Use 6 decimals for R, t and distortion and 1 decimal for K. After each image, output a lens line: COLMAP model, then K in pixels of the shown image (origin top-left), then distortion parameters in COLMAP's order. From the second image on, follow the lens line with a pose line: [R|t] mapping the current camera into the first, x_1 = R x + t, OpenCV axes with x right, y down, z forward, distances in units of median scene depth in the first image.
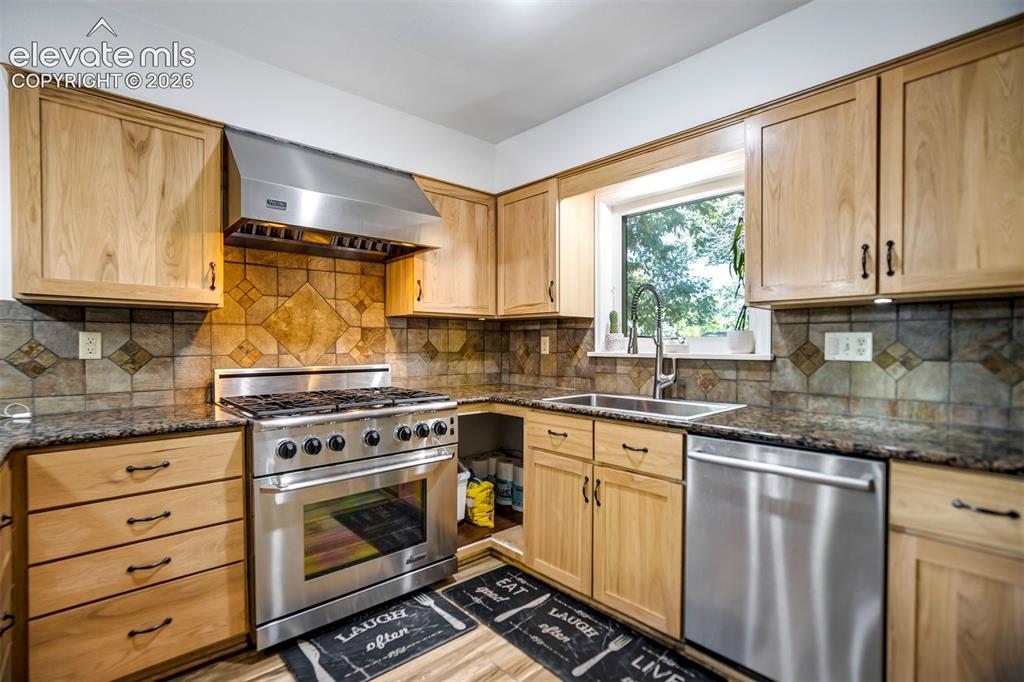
lens RADIAL K [[475.9, 0, 512.0], [0, 475.9, 341.0], [0, 0, 1]] dist [-0.061796, 0.026084]
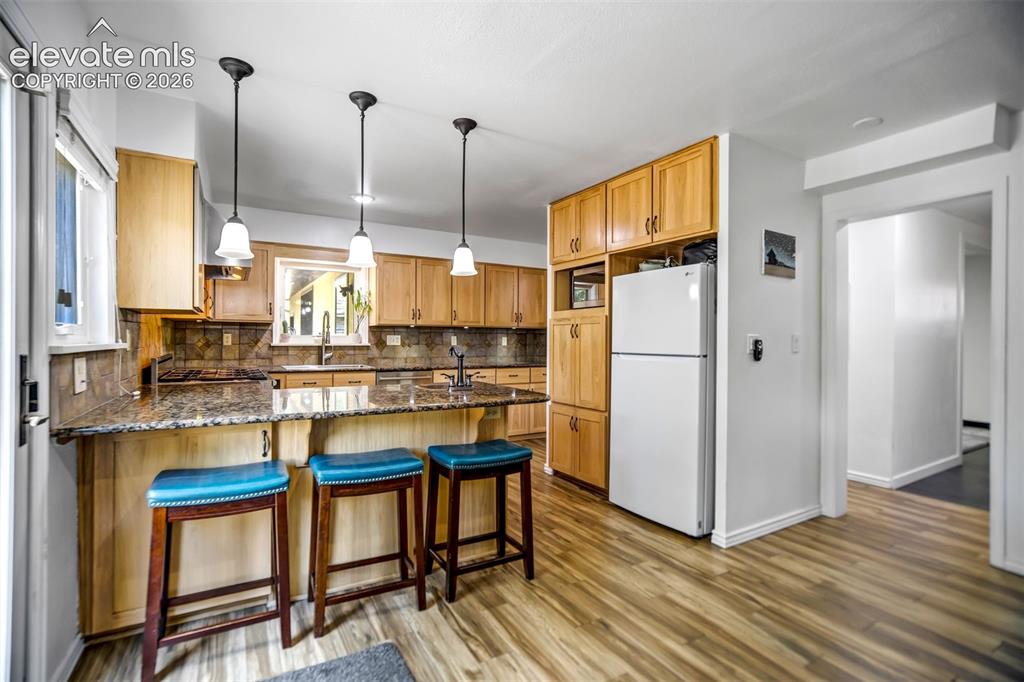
lens RADIAL K [[475.9, 0, 512.0], [0, 475.9, 341.0], [0, 0, 1]] dist [-0.061796, 0.026084]
pose [[0.212828, -0.012020, 0.977016, -1.363627], [-0.018606, 0.999693, 0.016352, -0.031026], [-0.976912, -0.021658, 0.212539, -0.231077]]
